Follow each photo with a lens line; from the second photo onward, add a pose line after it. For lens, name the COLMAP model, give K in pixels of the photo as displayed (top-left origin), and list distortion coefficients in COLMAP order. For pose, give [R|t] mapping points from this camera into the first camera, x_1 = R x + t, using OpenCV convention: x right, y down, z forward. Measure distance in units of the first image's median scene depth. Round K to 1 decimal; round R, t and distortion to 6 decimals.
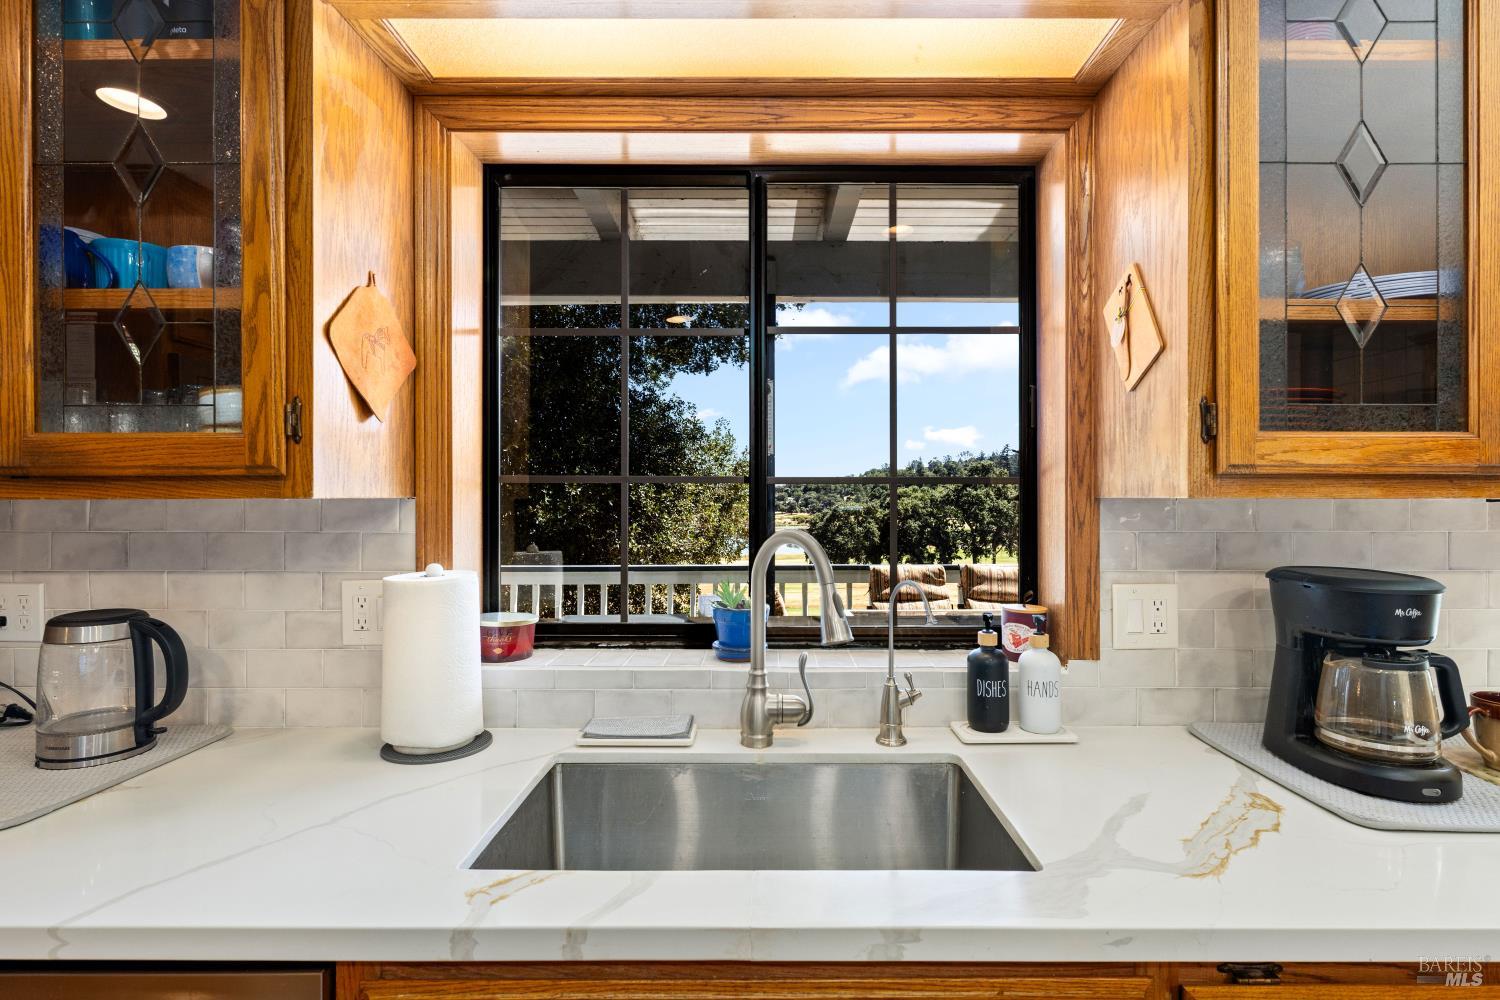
lens RADIAL K [[705.7, 0, 764.1], [0, 705.7, 499.8], [0, 0, 1]] dist [-0.004951, 0.000082]
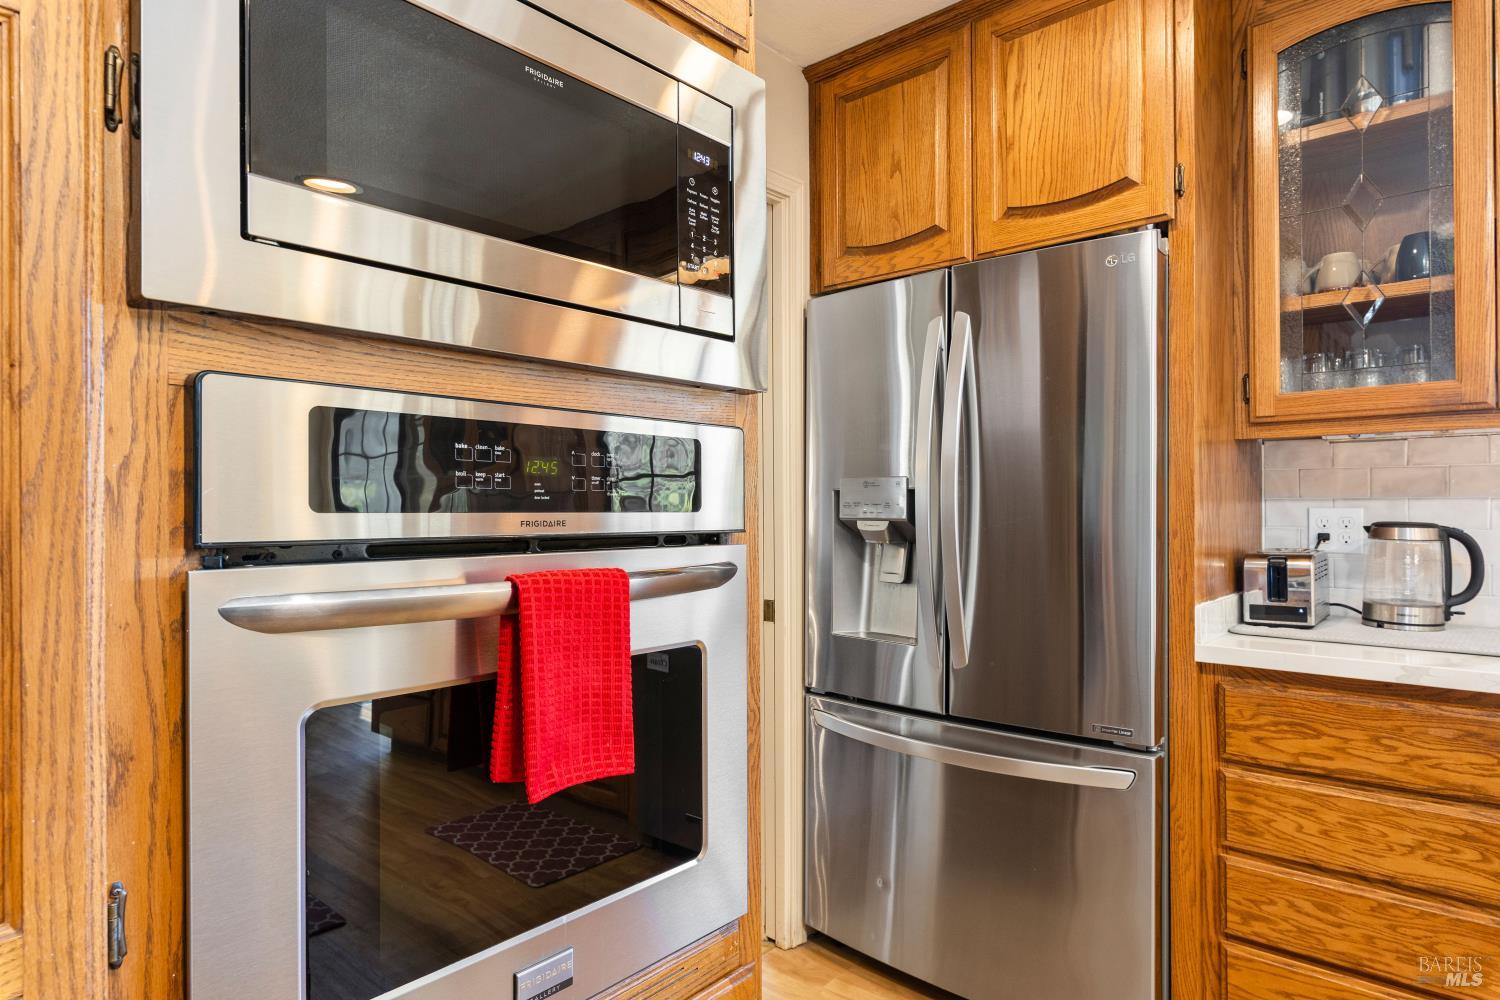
lens RADIAL K [[844.2, 0, 770.1], [0, 844.2, 508.3], [0, 0, 1]] dist [0.005261, -0.004779]
pose [[0.761698, -0.000514, -0.647932, -0.851865], [0.001478, 0.999998, 0.000944, 0.116029], [0.647931, -0.001677, 0.761697, -0.861076]]
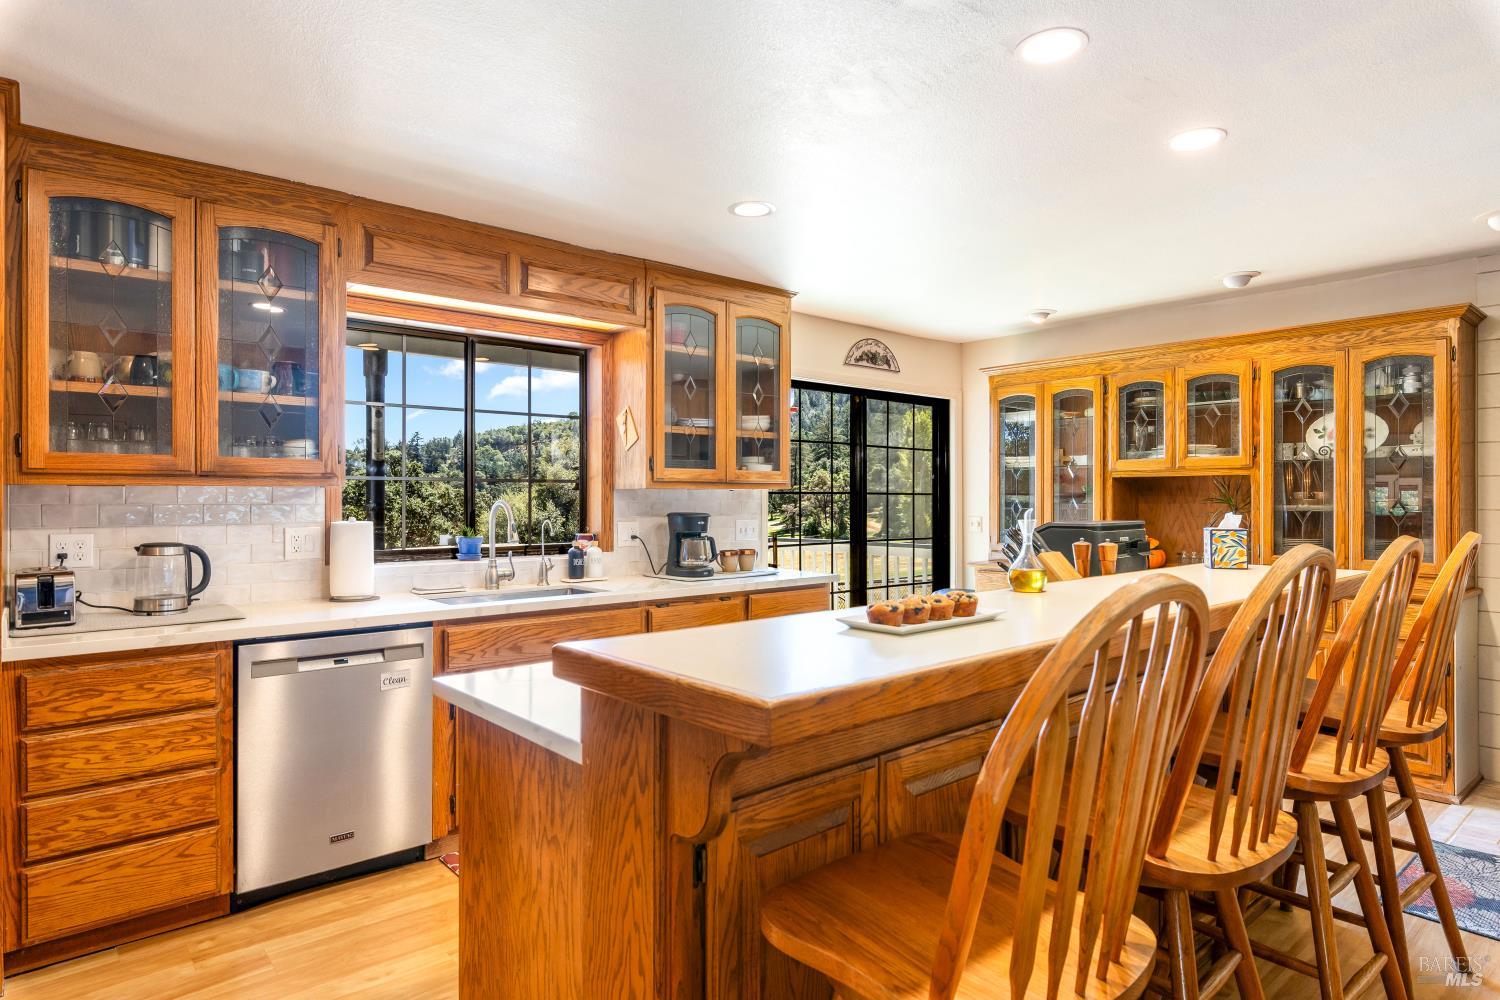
lens RADIAL K [[844.2, 0, 760.1], [0, 844.2, 492.8], [0, 0, 1]] dist [0.005261, -0.004779]
pose [[0.751503, 0.002800, 0.659724, -1.167735], [0.001407, 0.999982, -0.005847, 0.031140], [-0.659728, 0.005322, 0.751485, -1.688281]]
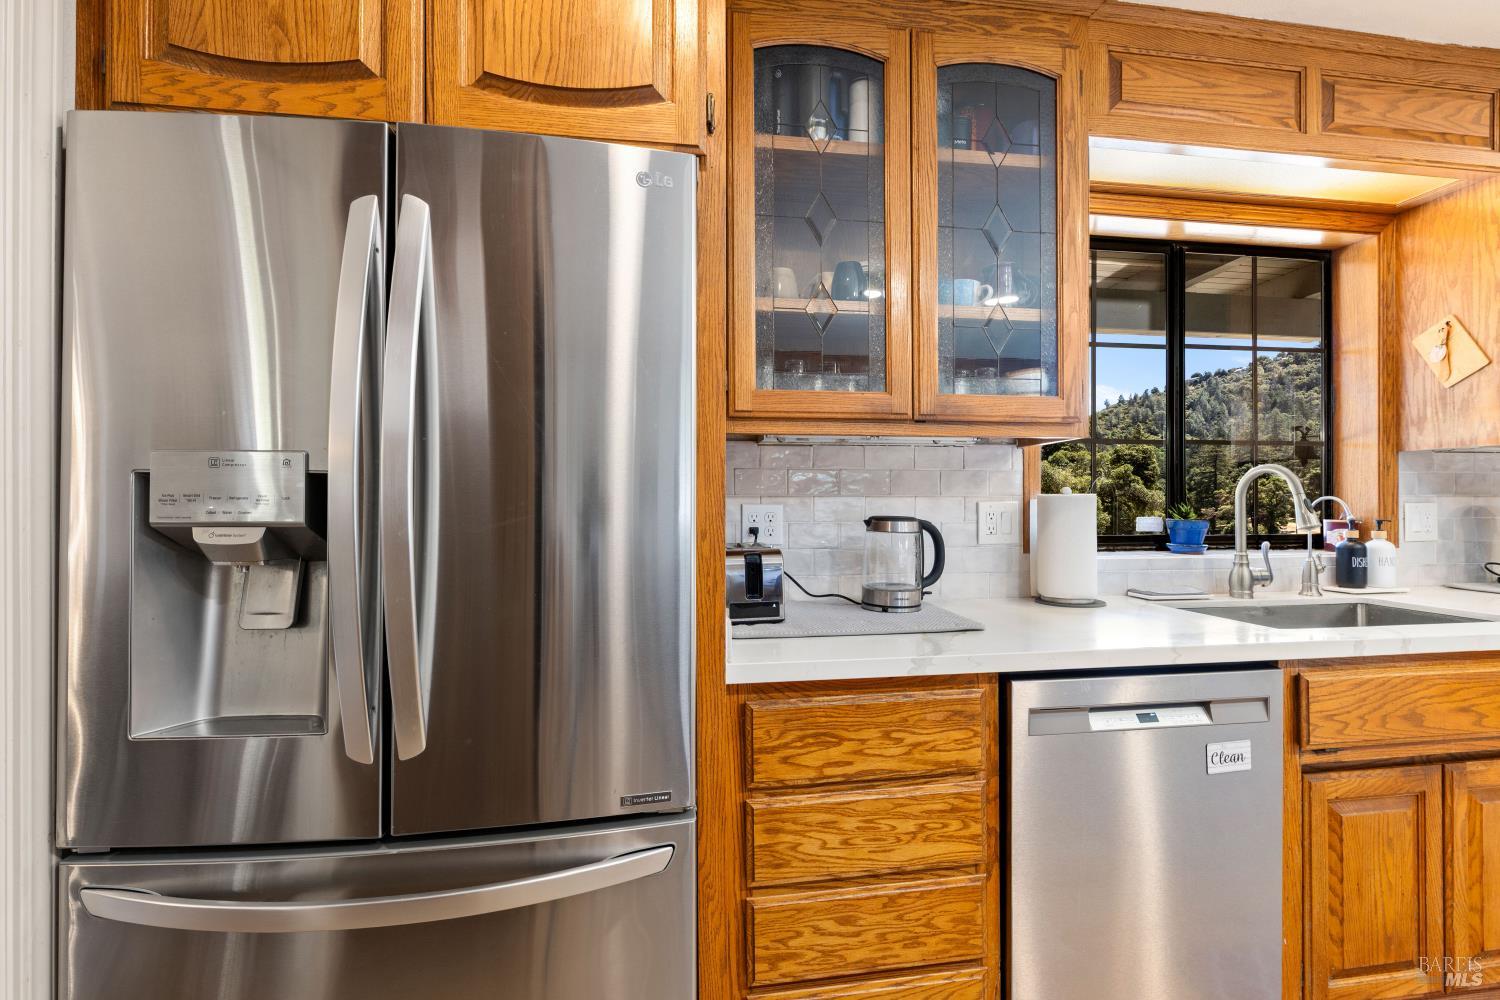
lens RADIAL K [[643.1, 0, 754.0], [0, 643.1, 500.2], [0, 0, 1]] dist [-0.002141, -0.000205]
pose [[0.989083, -0.001629, 0.147352, -1.276802], [0.002496, 0.999981, -0.005696, 0.117874], [-0.147340, 0.006002, 0.989068, -0.293304]]
